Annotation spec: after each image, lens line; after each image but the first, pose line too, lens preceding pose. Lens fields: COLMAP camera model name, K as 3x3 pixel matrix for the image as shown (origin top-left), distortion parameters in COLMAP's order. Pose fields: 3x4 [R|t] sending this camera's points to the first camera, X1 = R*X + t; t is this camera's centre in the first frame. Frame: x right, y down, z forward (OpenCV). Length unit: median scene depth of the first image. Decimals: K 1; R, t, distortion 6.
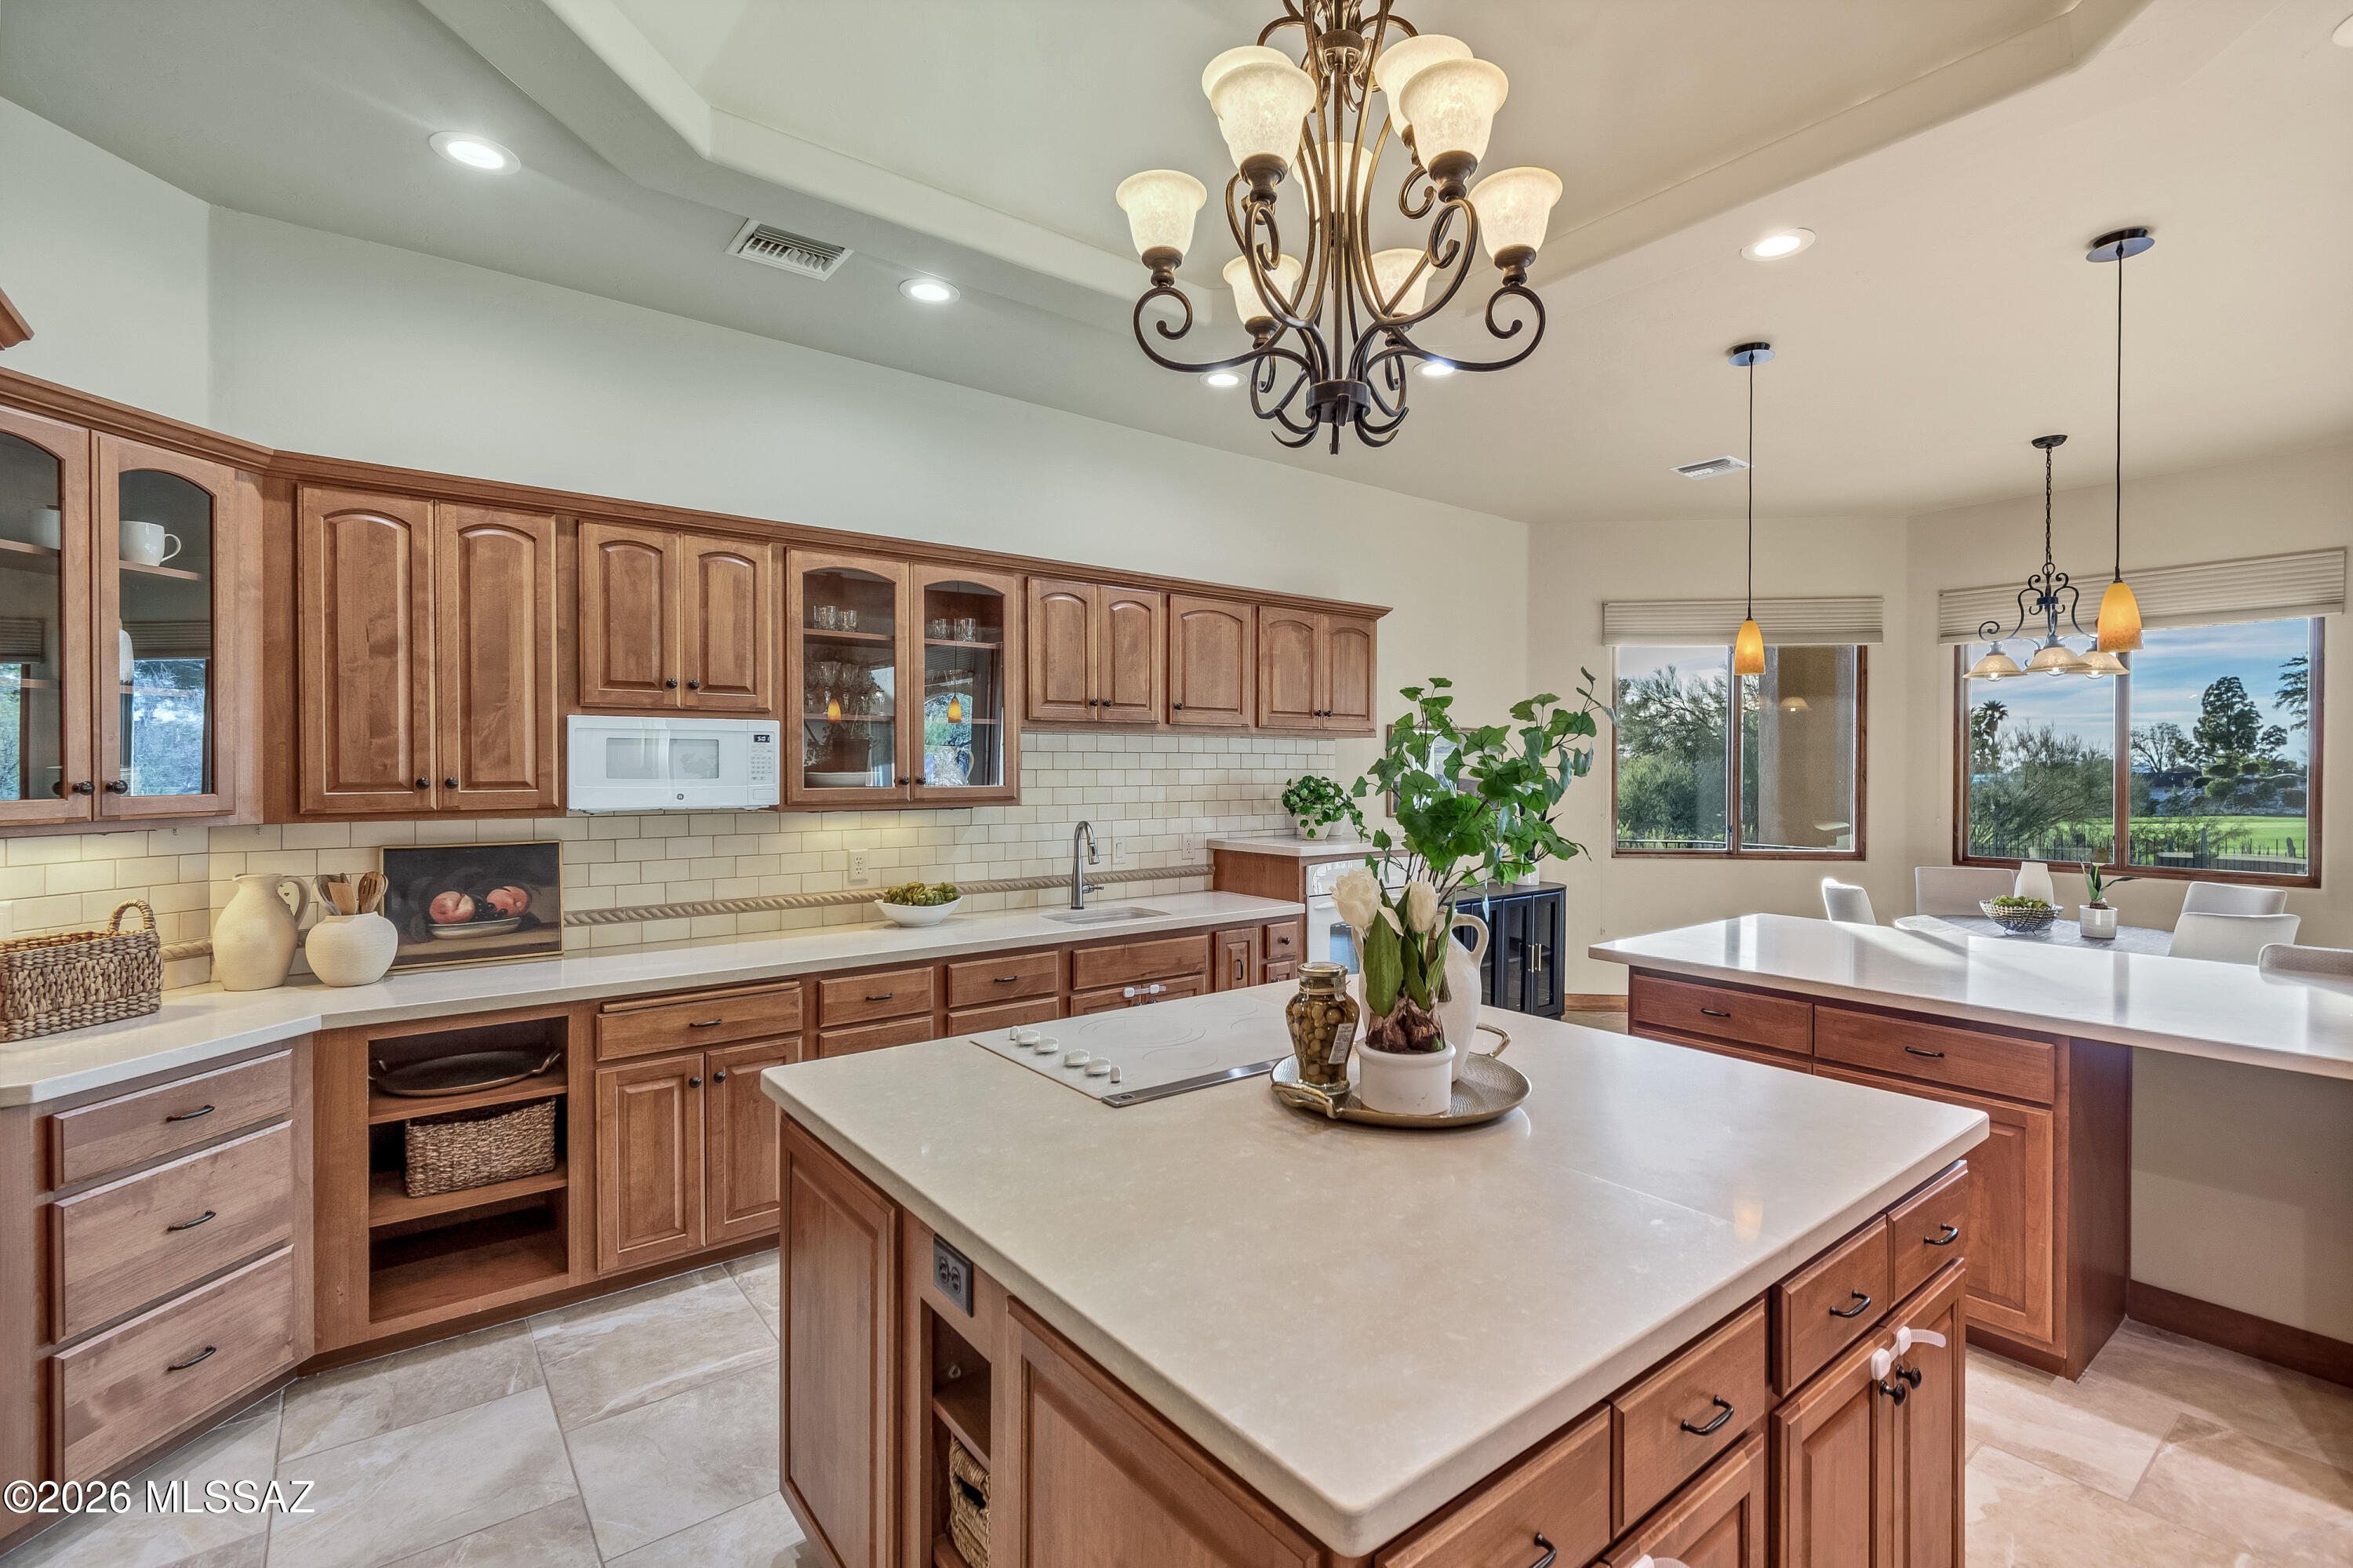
lens RADIAL K [[1122.9, 0, 1244.0], [0, 1122.9, 771.4], [0, 0, 1]] dist [-0.000560, -0.000607]
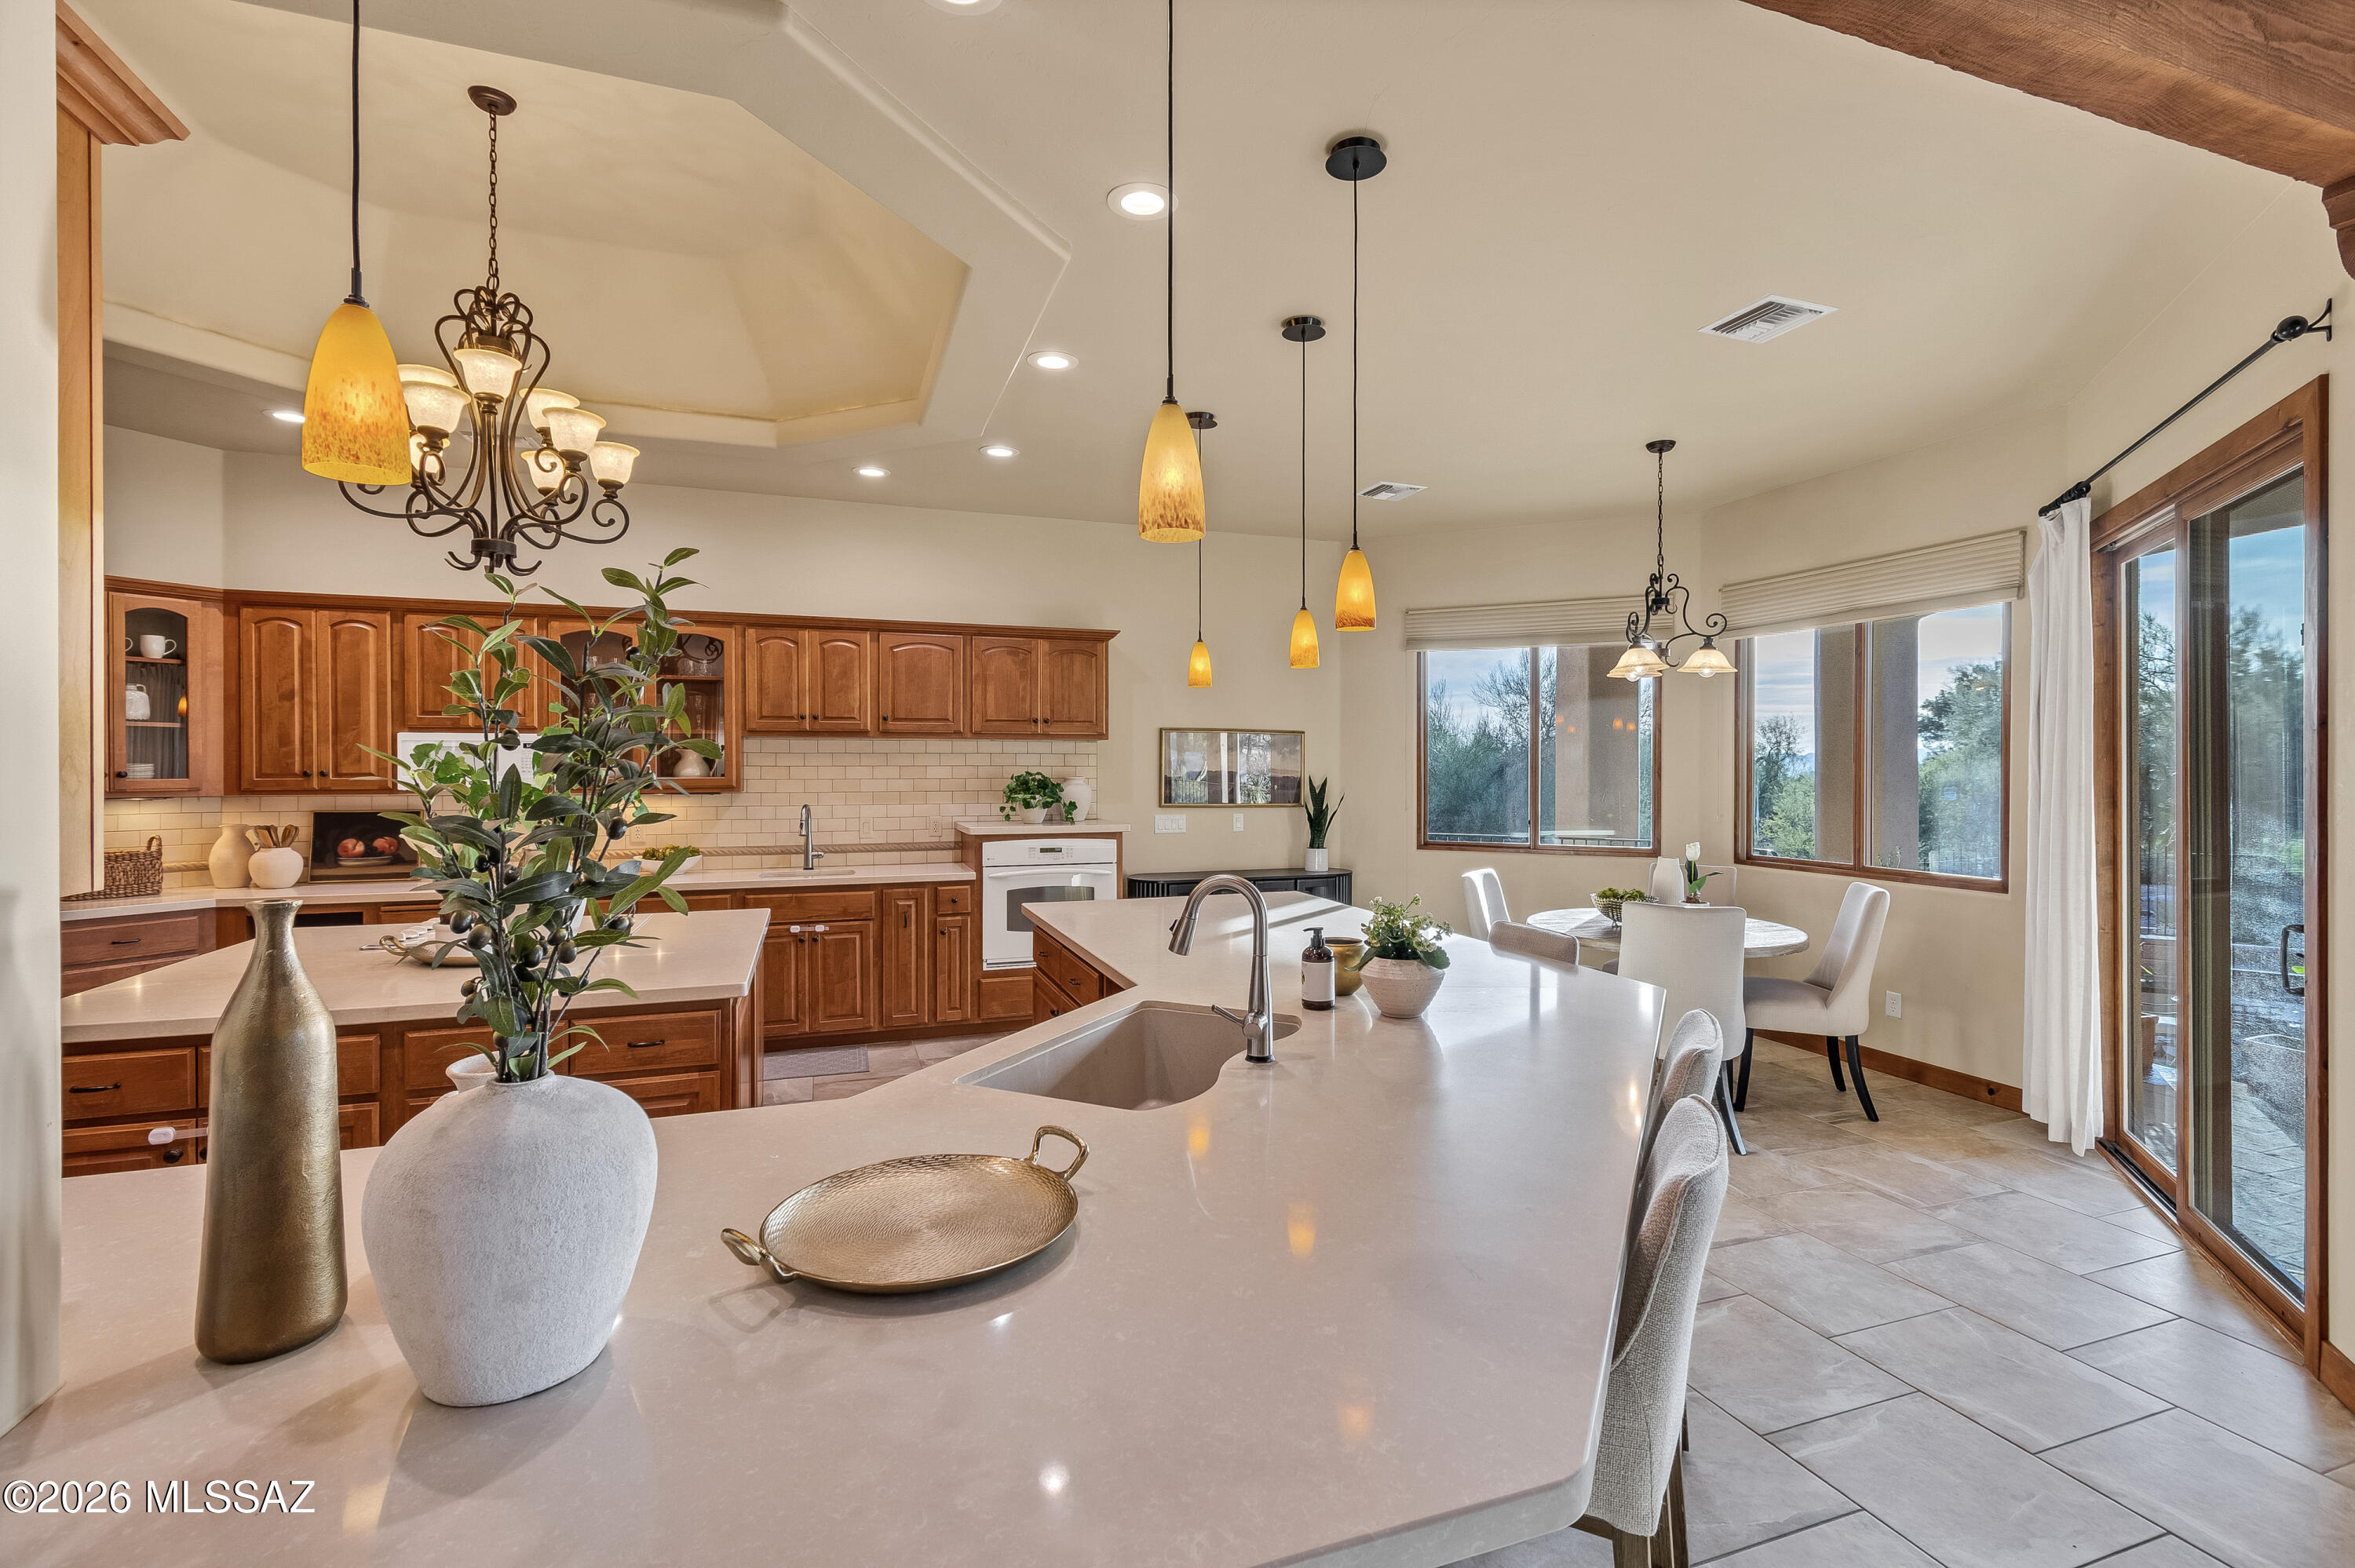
lens RADIAL K [[1087.0, 0, 1191.8], [0, 1087.0, 771.5], [0, 0, 1]] dist [-0.013924, 0.000060]
pose [[0.946421, 0.001513, -0.322931, 0.997830], [-0.001000, 0.999998, 0.001753, 0.002798], [0.322933, -0.001336, 0.946421, -0.116616]]
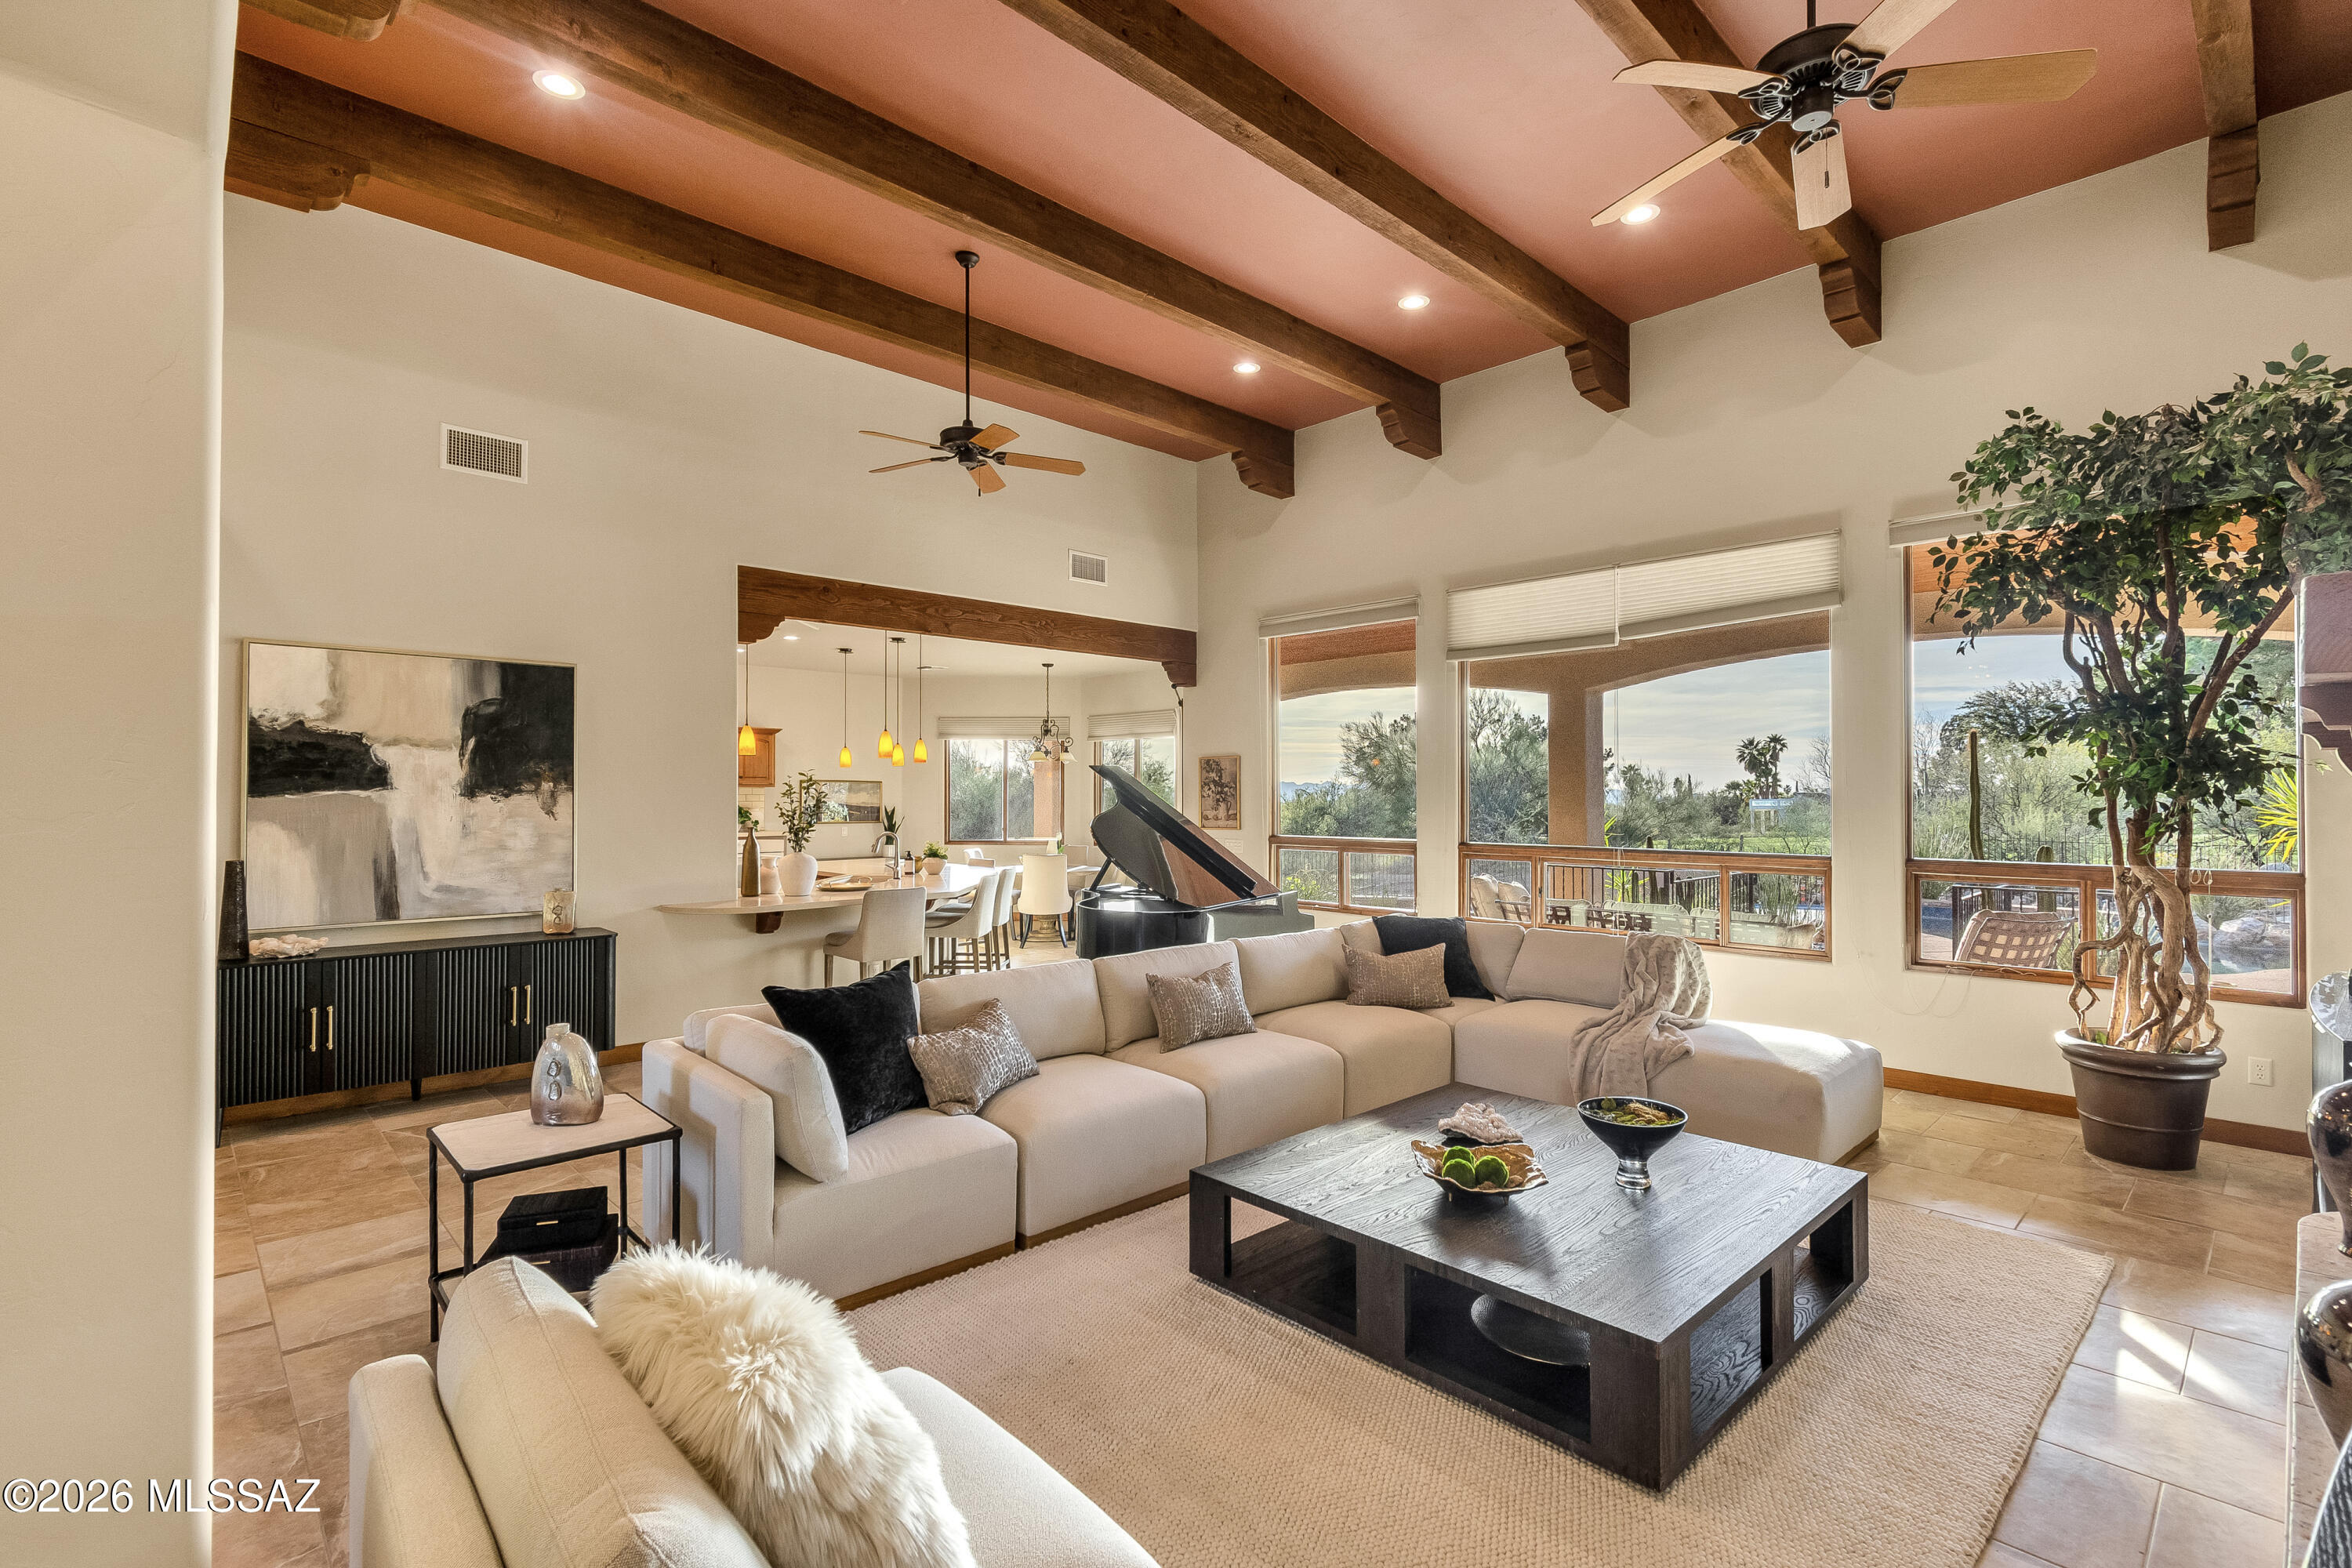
lens RADIAL K [[1066.8, 0, 1205.9], [0, 1066.8, 787.7], [0, 0, 1]] dist [0.006552, -0.000824]
pose [[0.994297, -0.000183, 0.106642, 1.282200], [0.001286, 0.999946, -0.010278, -0.009387], [-0.106635, 0.010356, 0.994244, -2.078390]]
